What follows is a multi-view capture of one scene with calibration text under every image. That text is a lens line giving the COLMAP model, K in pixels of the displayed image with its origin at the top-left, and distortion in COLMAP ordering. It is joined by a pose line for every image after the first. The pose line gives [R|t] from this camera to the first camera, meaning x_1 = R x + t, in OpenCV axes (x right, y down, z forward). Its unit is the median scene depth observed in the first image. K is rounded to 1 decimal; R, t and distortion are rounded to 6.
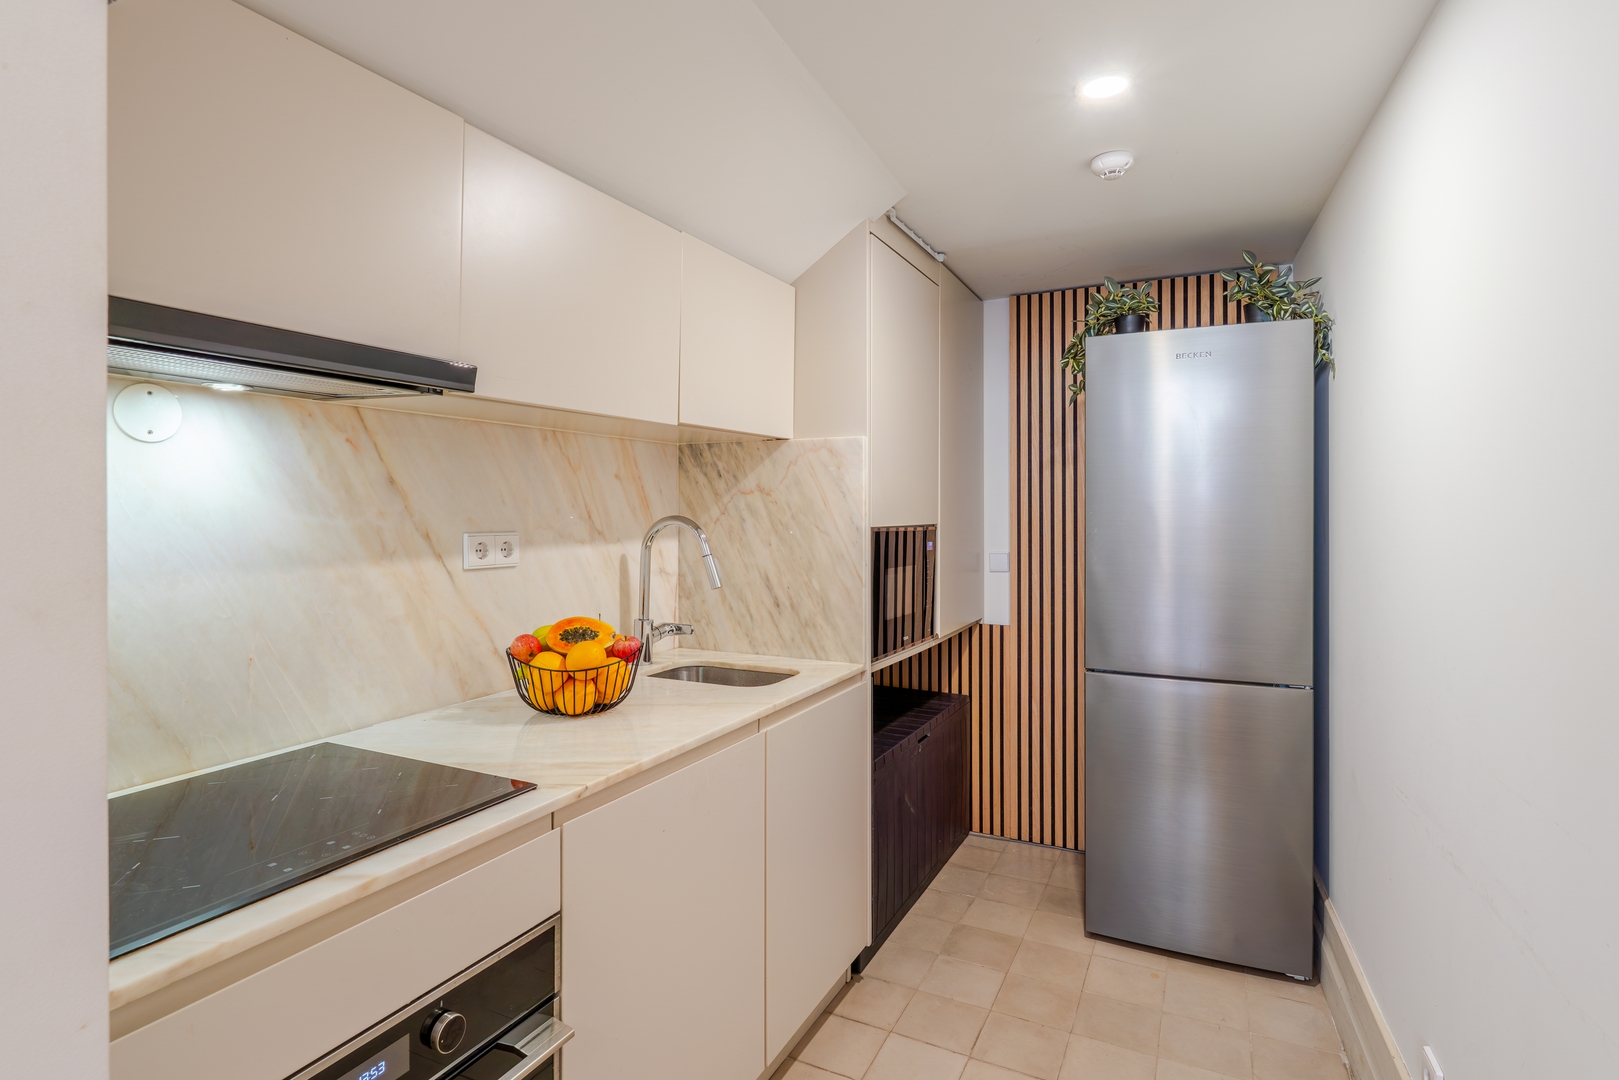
lens RADIAL K [[820.3, 0, 806.3], [0, 820.3, 511.6], [0, 0, 1]] dist [-0.002594, 0.000902]
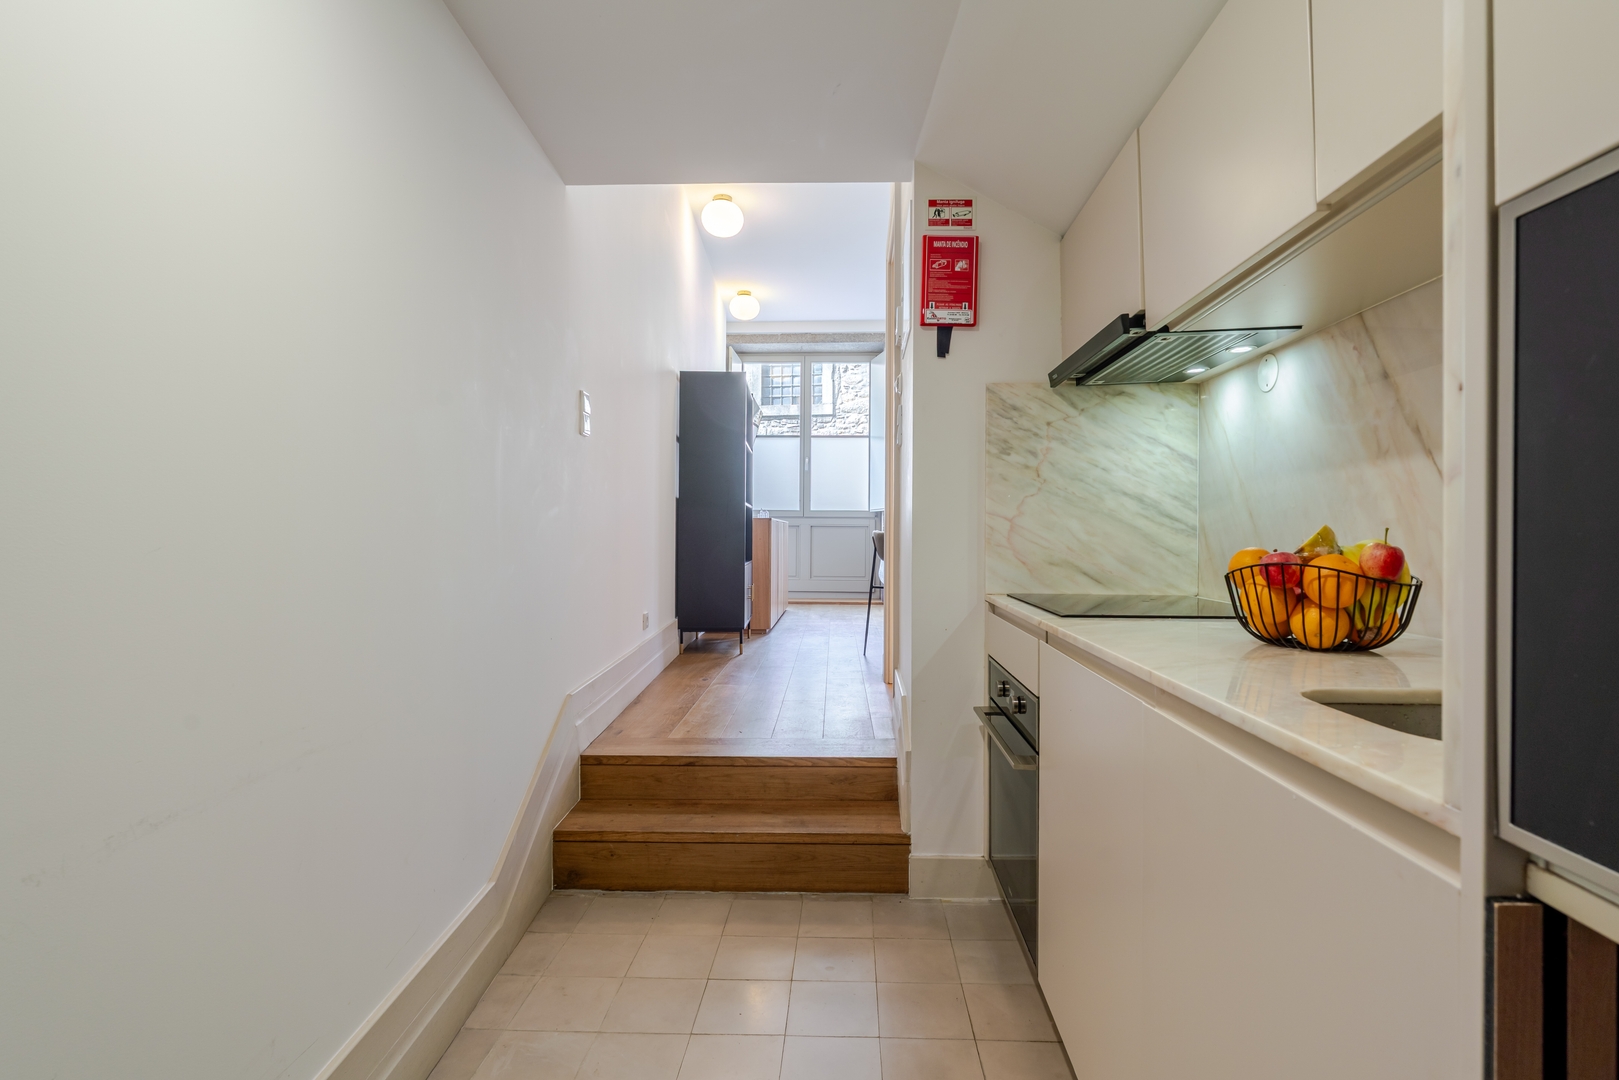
lens RADIAL K [[788.7, 0, 809.5], [0, 788.7, 540.0], [0, 0, 1]] dist [-0.014153, 0.000075]
pose [[-0.916755, -0.000108, -0.399450, 0.332042], [-0.002853, 0.999976, 0.006277, 0.106354], [0.399440, 0.006894, -0.916733, 1.121020]]
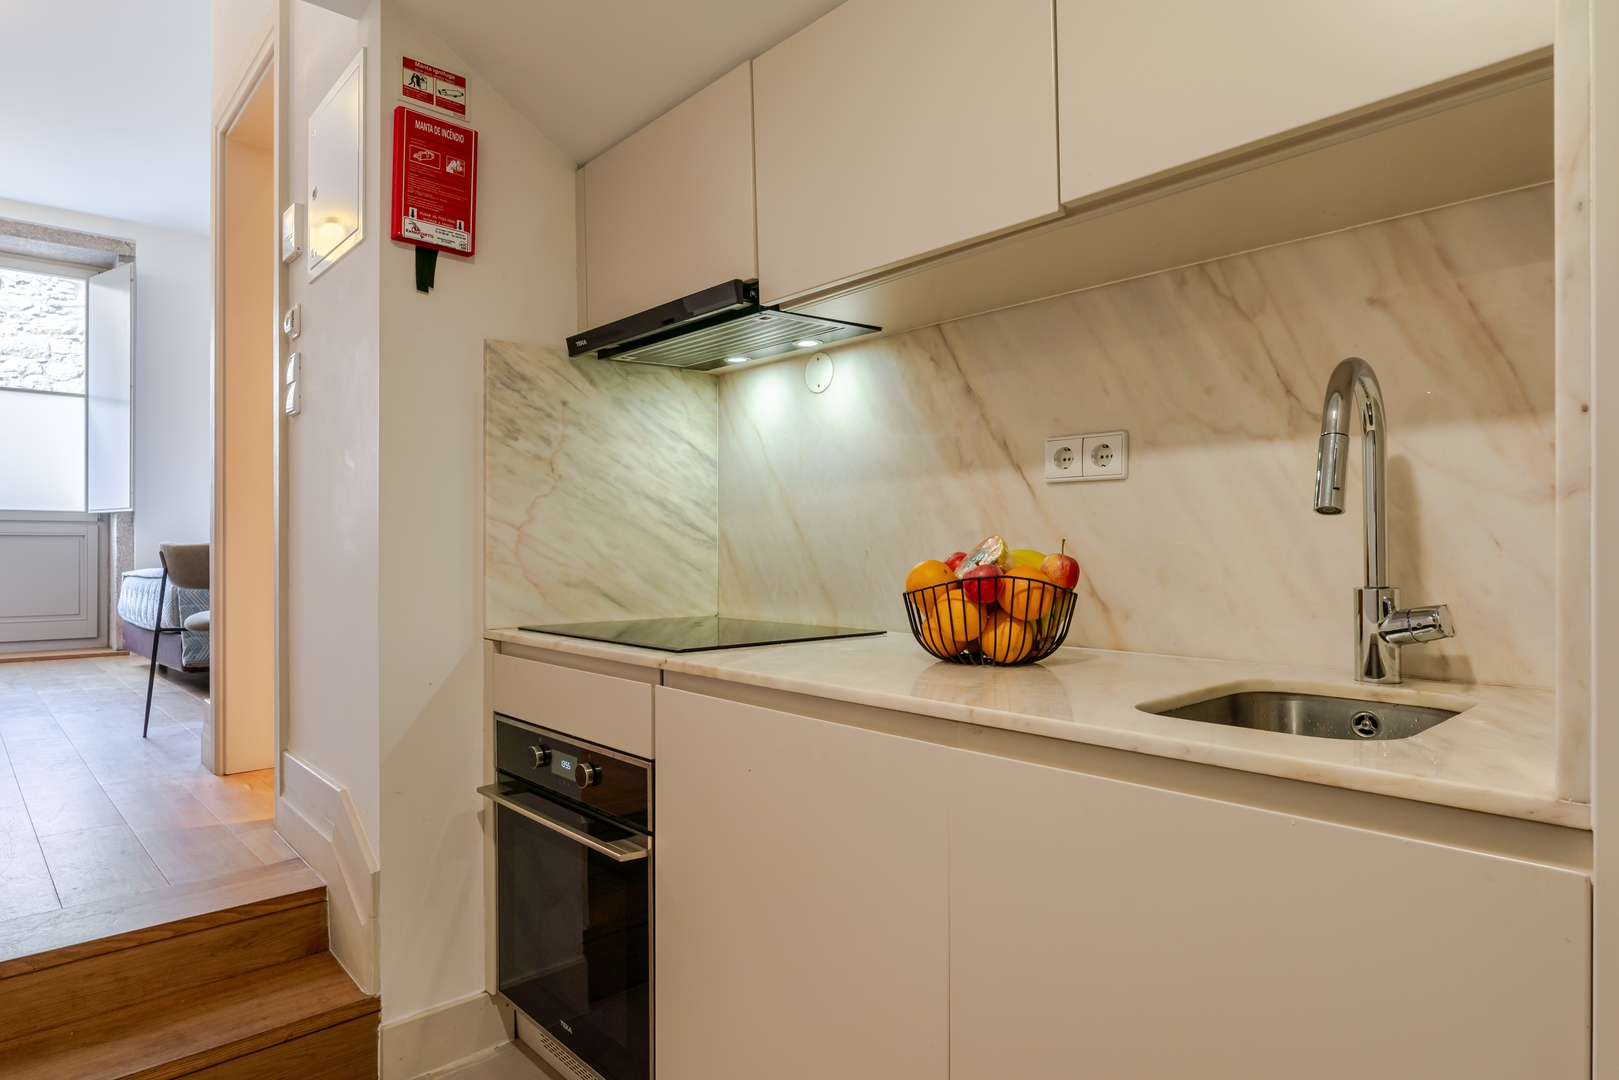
lens RADIAL K [[932.8, 0, 806.9], [0, 932.8, 552.7], [0, 0, 1]] dist [-0.010866, 0.000520]
pose [[-0.361782, 0.007087, -0.932236, 0.421269], [0.002904, 0.999975, 0.006475, 0.105273], [0.932258, -0.000364, -0.361794, 0.875157]]
